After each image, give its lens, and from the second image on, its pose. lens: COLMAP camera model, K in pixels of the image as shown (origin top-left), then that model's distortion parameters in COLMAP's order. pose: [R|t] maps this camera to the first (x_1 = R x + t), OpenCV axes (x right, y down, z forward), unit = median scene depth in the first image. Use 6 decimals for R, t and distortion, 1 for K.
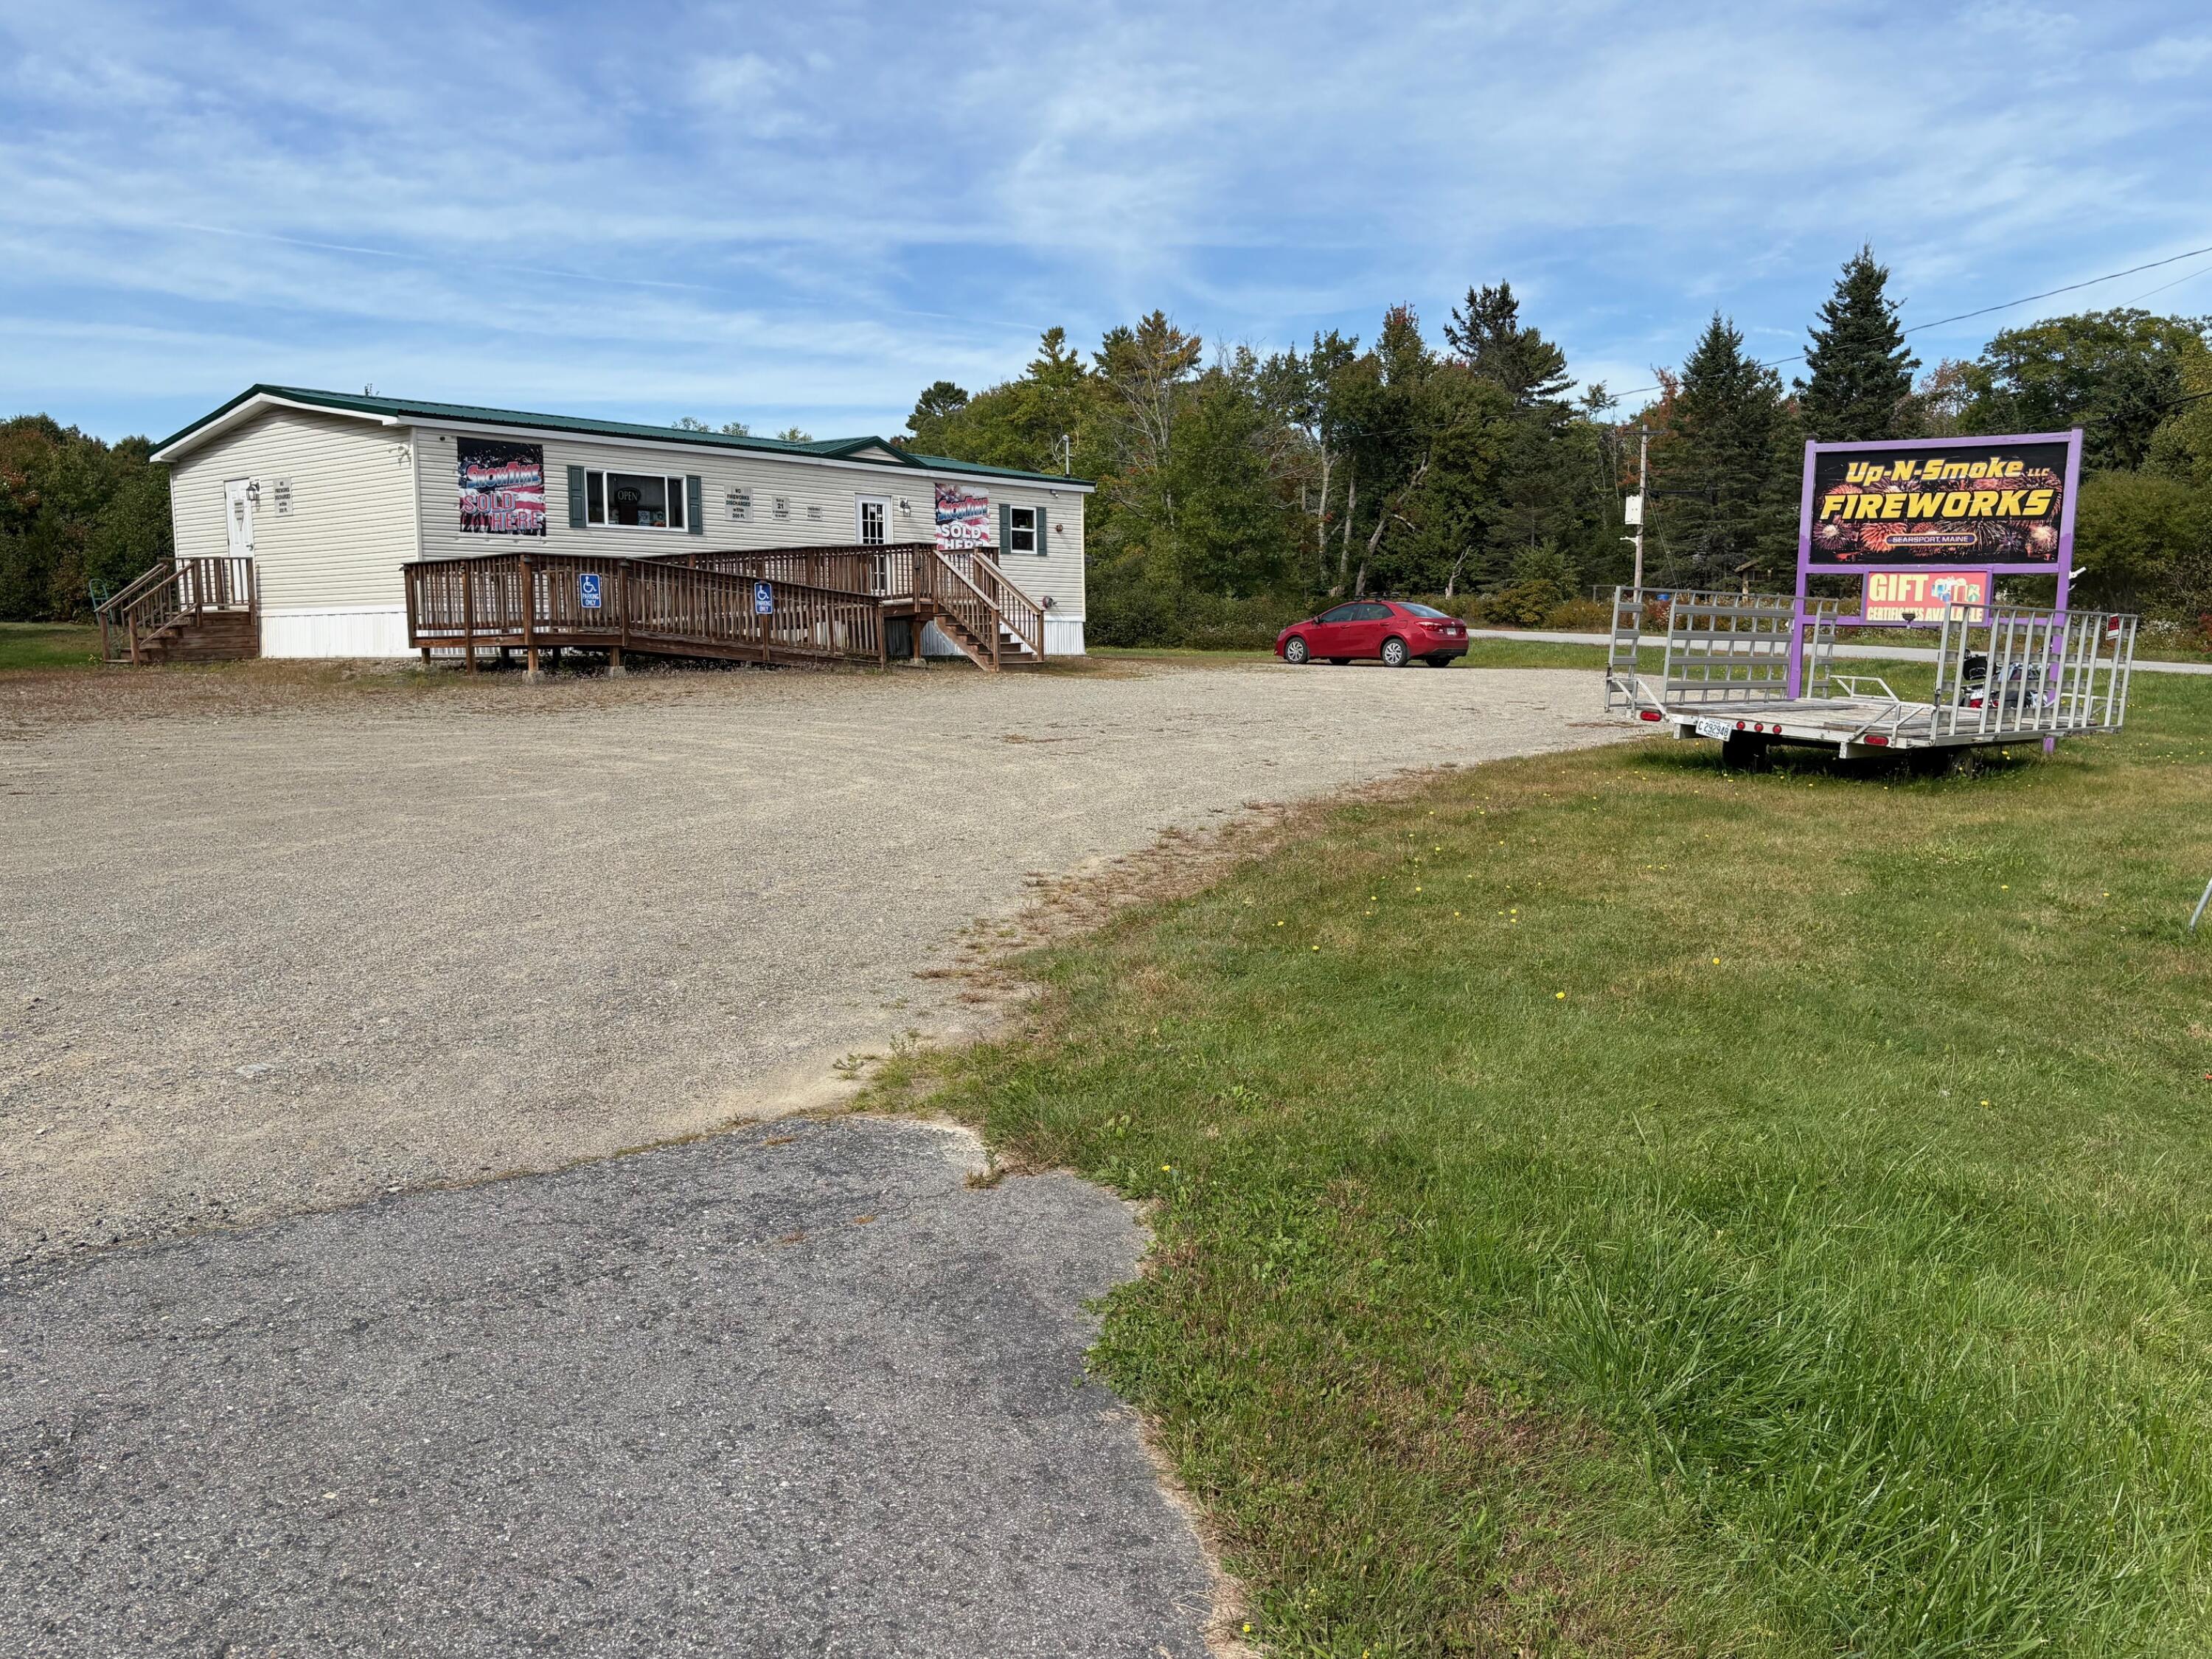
lens RADIAL K [[1828.4, 0, 1111.1], [0, 1828.4, 825.3], [0, 0, 1]] dist [0.053000, -0.048665]
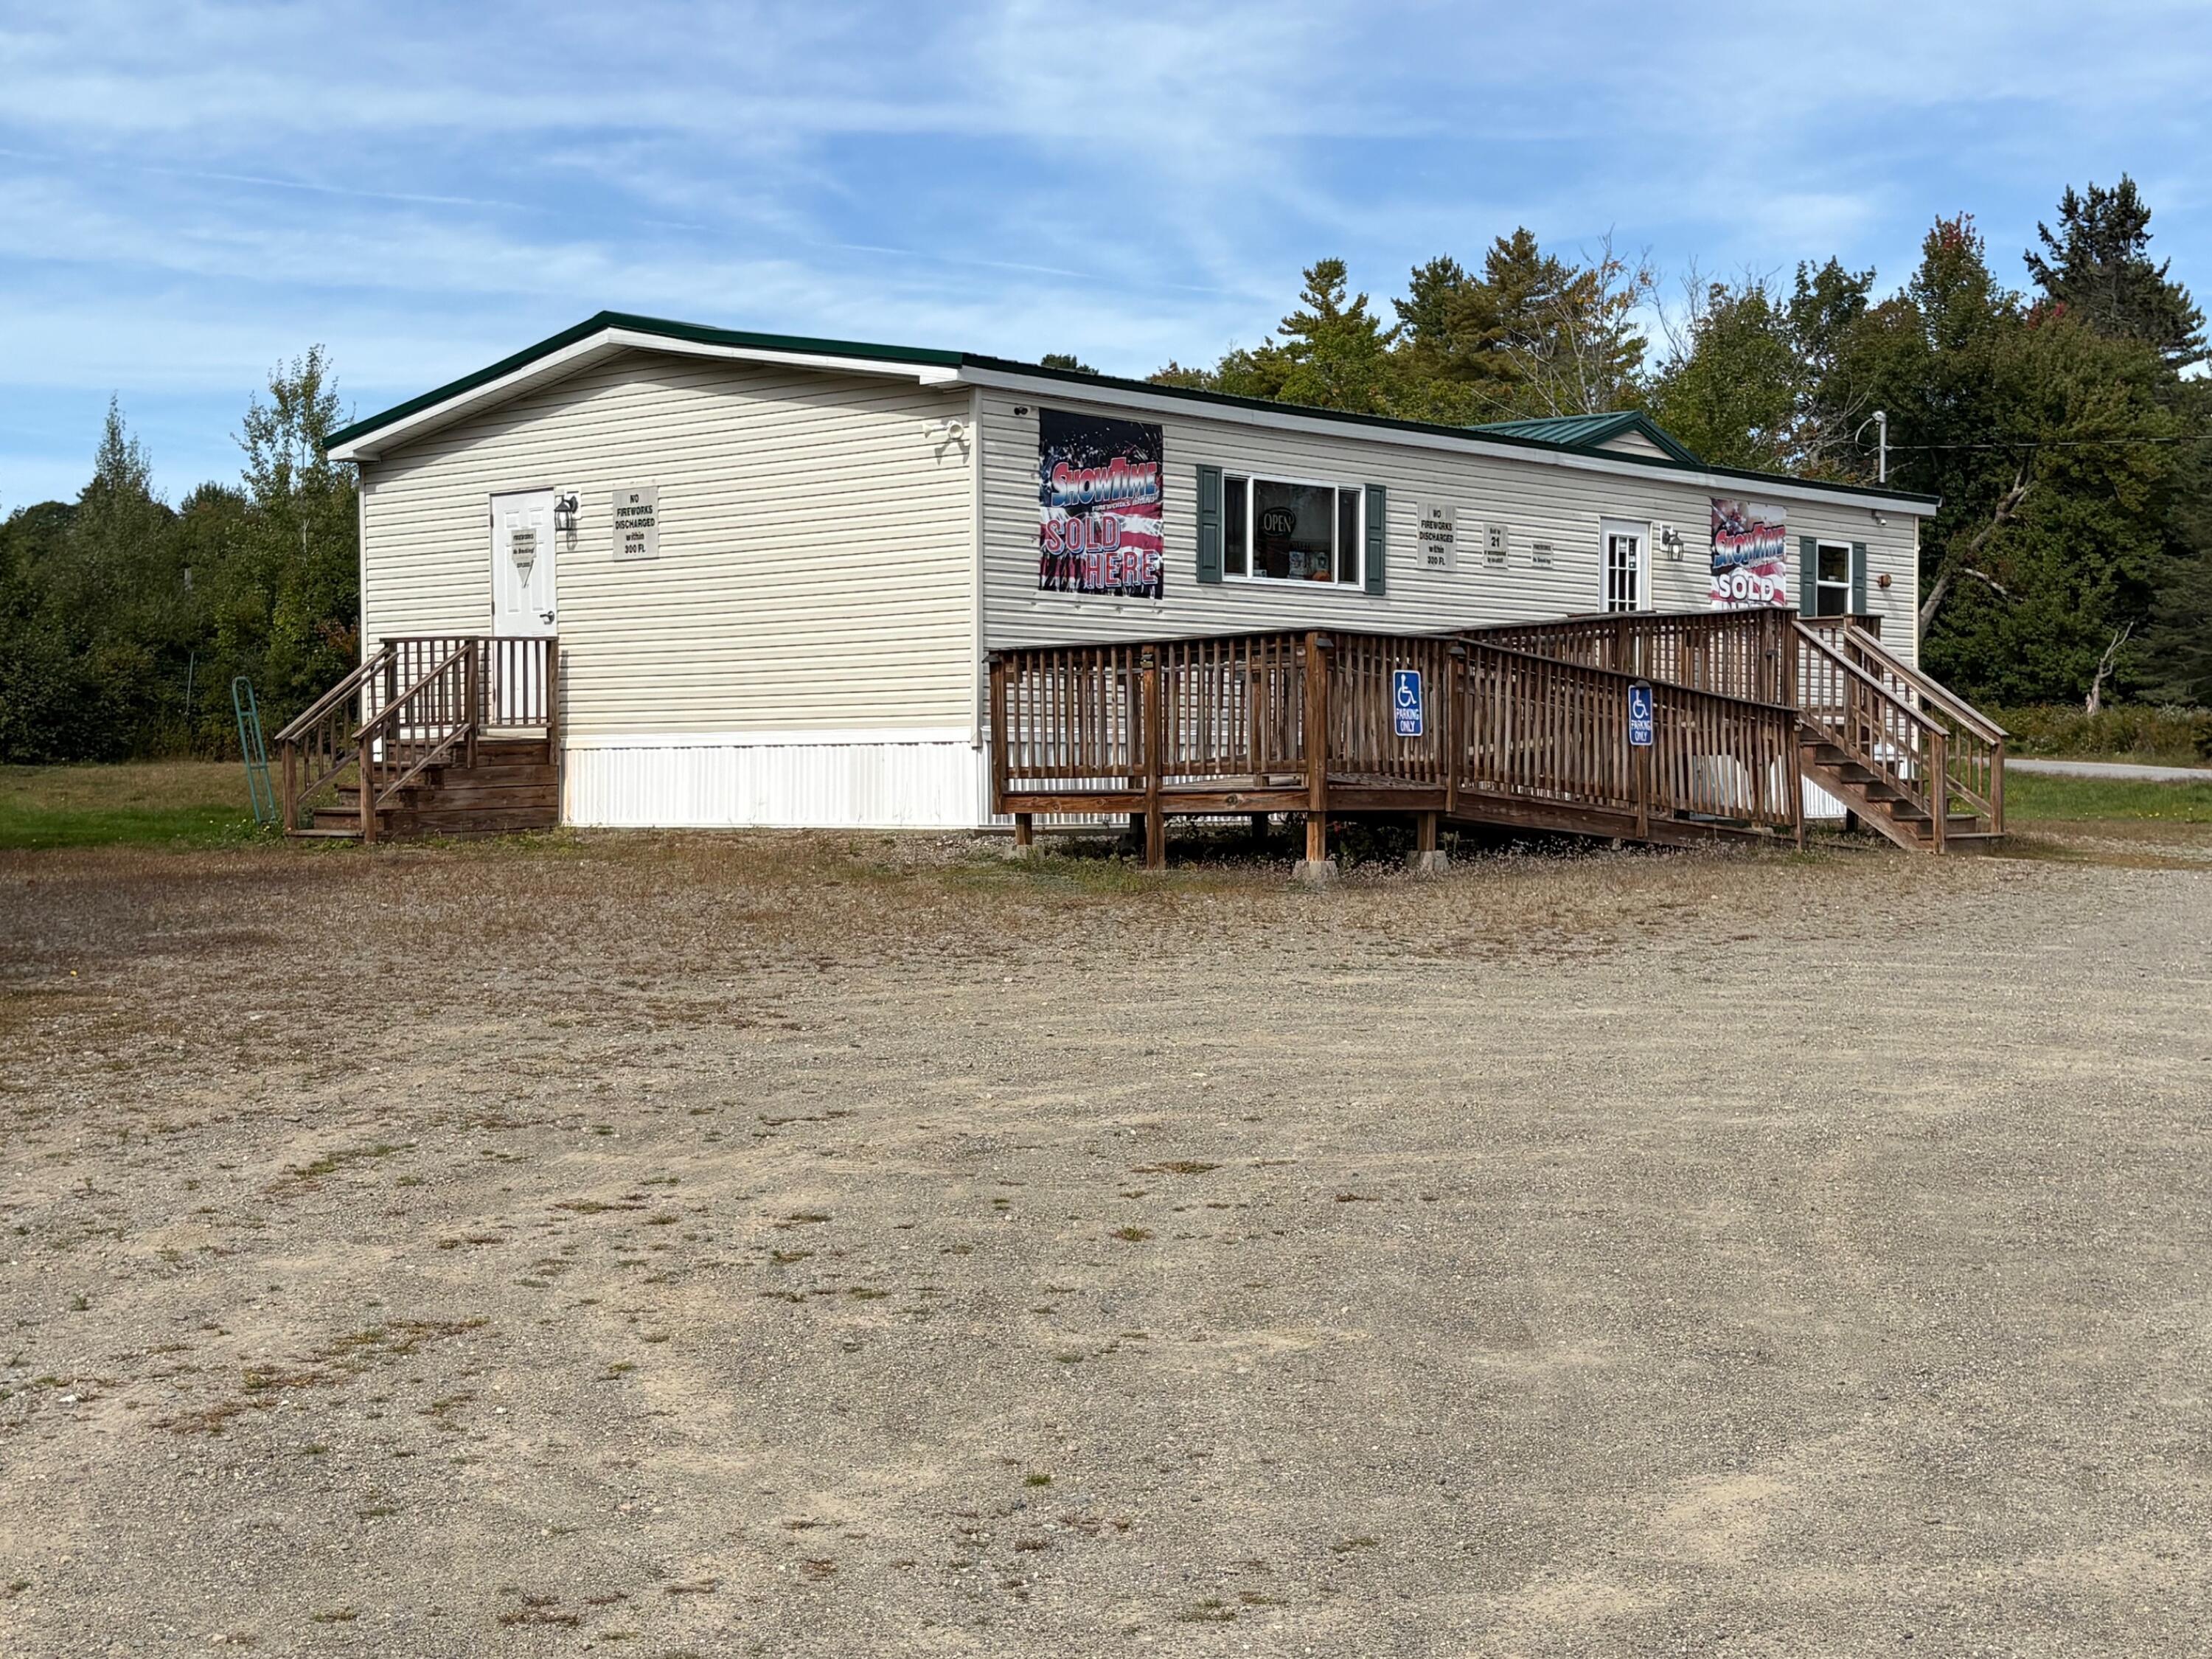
lens RADIAL K [[3021.8, 0, 1045.7], [0, 3021.8, 985.0], [0, 0, 1]] dist [0.027952, 0.000000]
pose [[0.999722, 0.005192, -0.022993, -0.294219], [-0.005952, 0.999435, -0.033094, -0.015711], [0.022808, 0.033222, 0.999188, 0.124572]]
